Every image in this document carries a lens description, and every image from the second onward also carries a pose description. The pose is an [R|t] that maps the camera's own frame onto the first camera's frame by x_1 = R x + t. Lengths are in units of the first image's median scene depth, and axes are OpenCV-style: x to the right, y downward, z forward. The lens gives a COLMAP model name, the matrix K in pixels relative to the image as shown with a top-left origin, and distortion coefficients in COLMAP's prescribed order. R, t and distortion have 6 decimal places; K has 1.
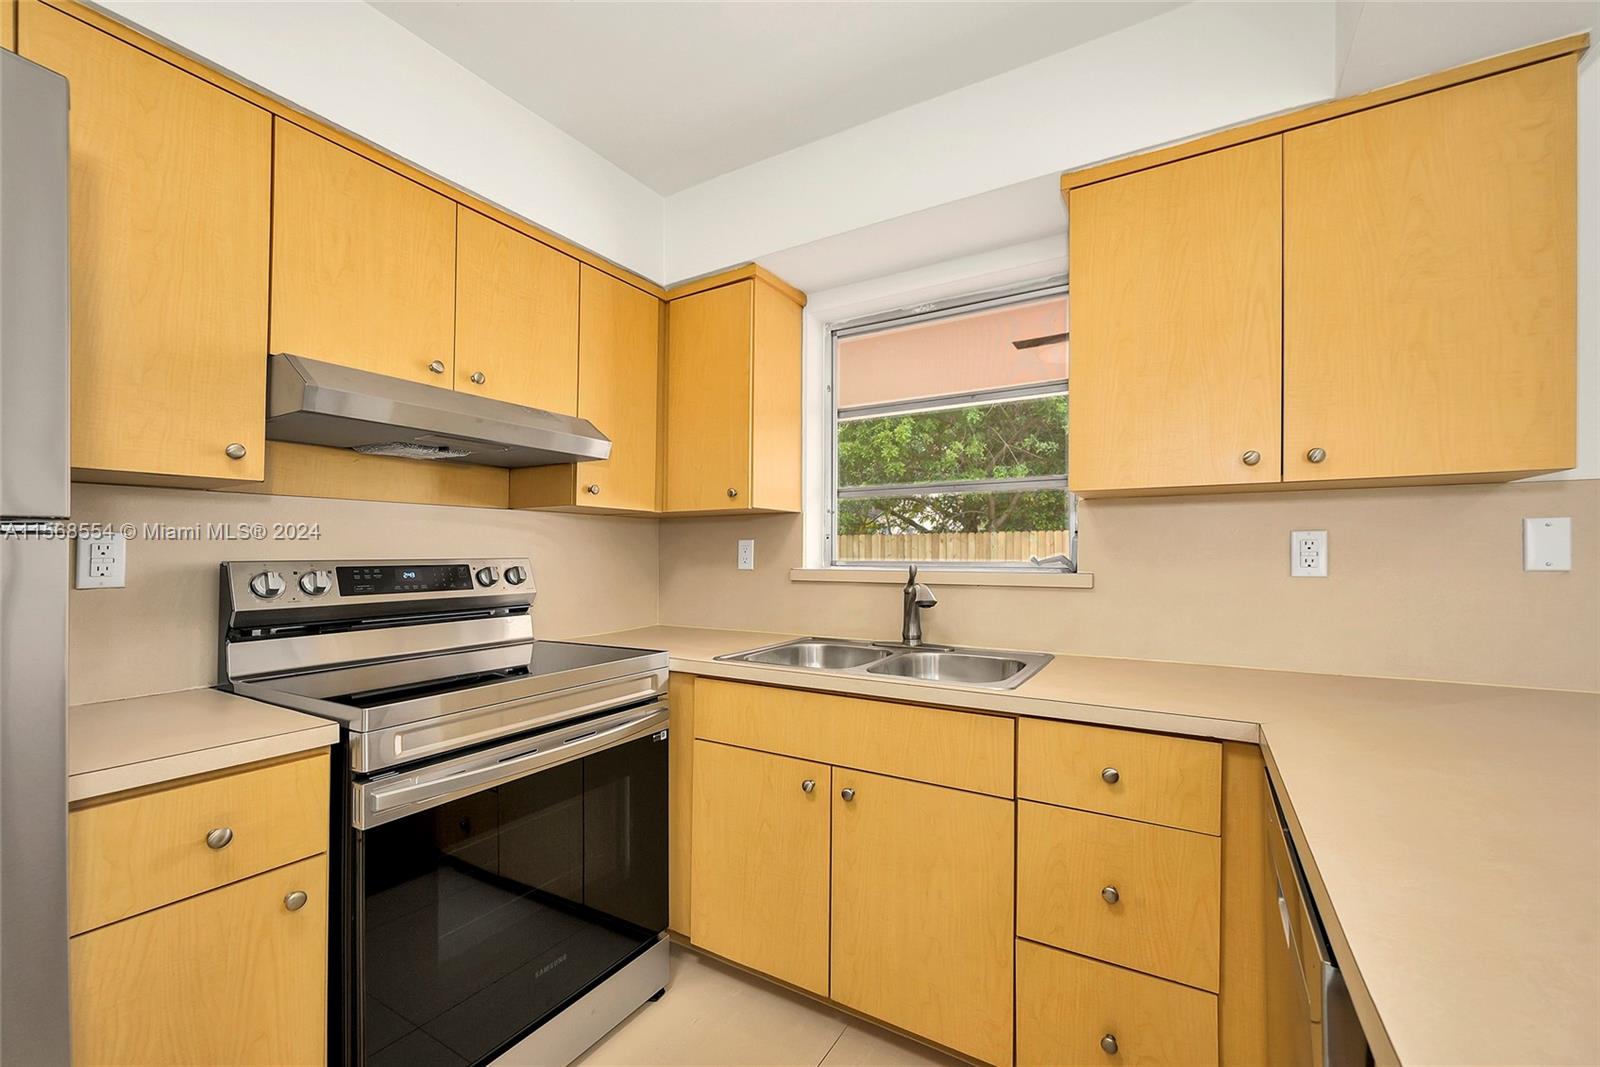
lens RADIAL K [[644.8, 0, 802.4], [0, 644.8, 547.2], [0, 0, 1]] dist [-0.005593, 0.001761]
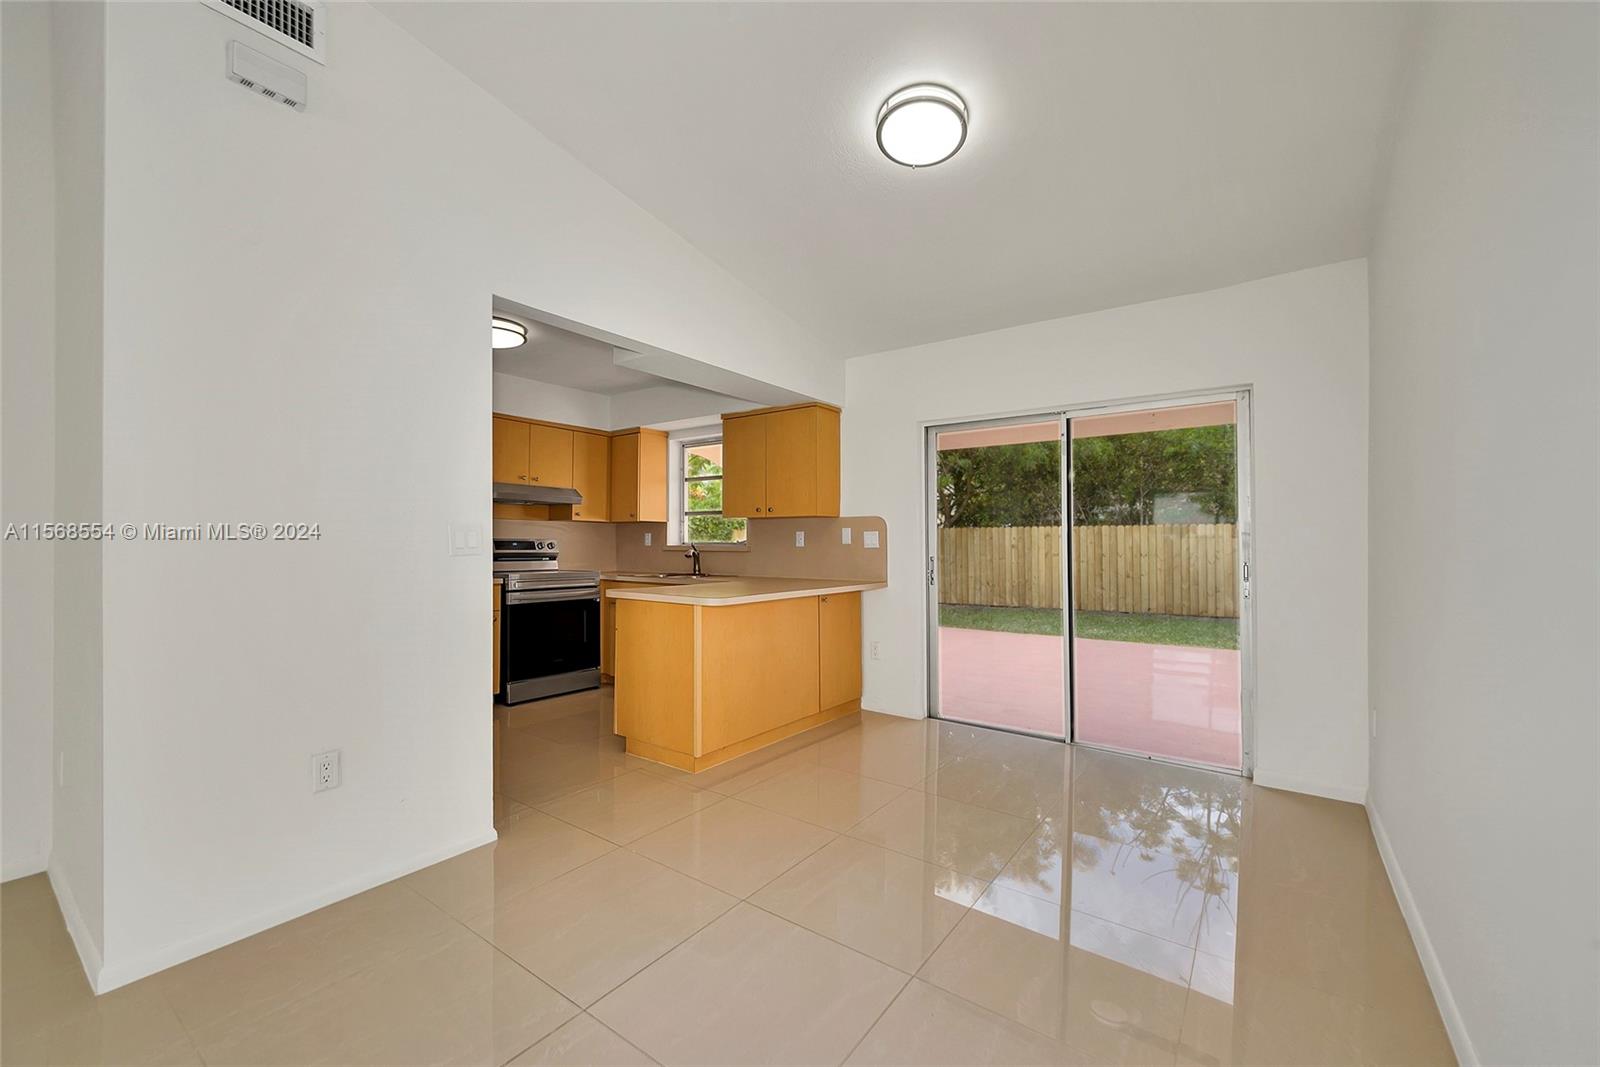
lens RADIAL K [[644.8, 0, 803.9], [0, 644.8, 538.1], [0, 0, 1]] dist [-0.005593, 0.001761]
pose [[0.996731, 0.007409, -0.080456, 0.953577], [-0.007687, 0.999966, -0.003140, 0.014825], [0.080430, 0.003748, 0.996753, -1.853438]]
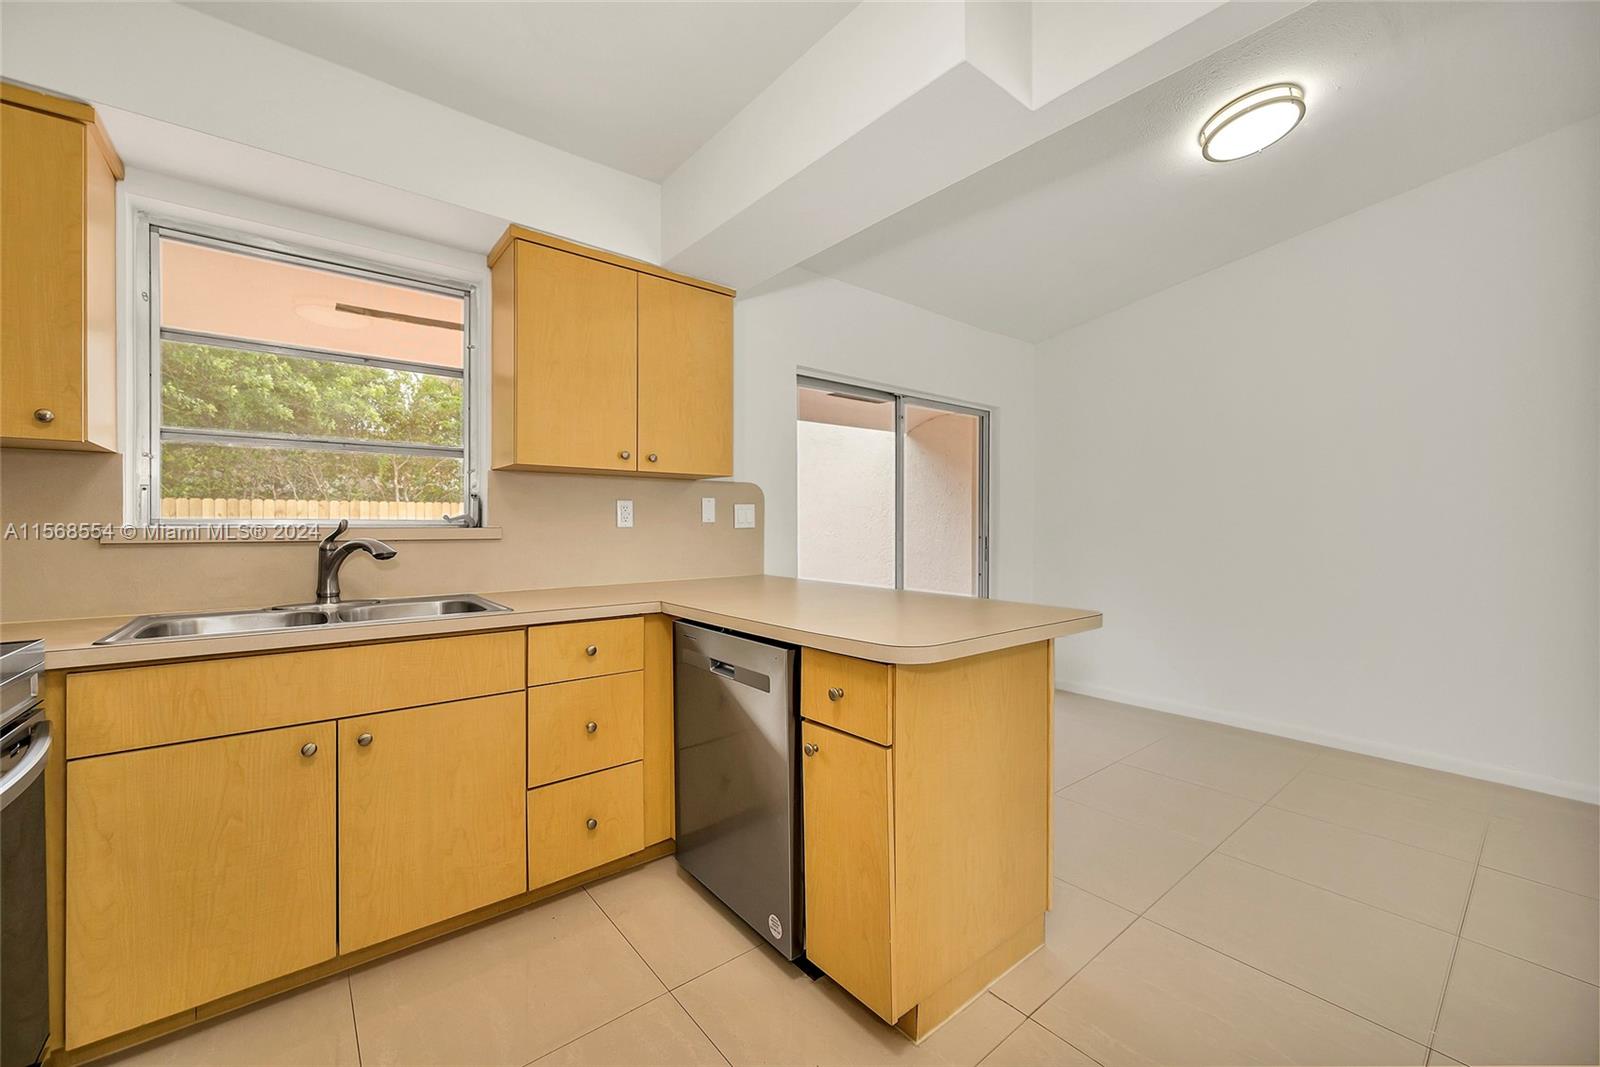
lens RADIAL K [[644.8, 0, 808.8], [0, 644.8, 511.9], [0, 0, 1]] dist [-0.005593, 0.001761]
pose [[0.319392, 0.020995, 0.947390, -0.593983], [-0.003708, 0.999775, -0.020906, 0.034908], [-0.947615, 0.003164, 0.319398, 0.001073]]
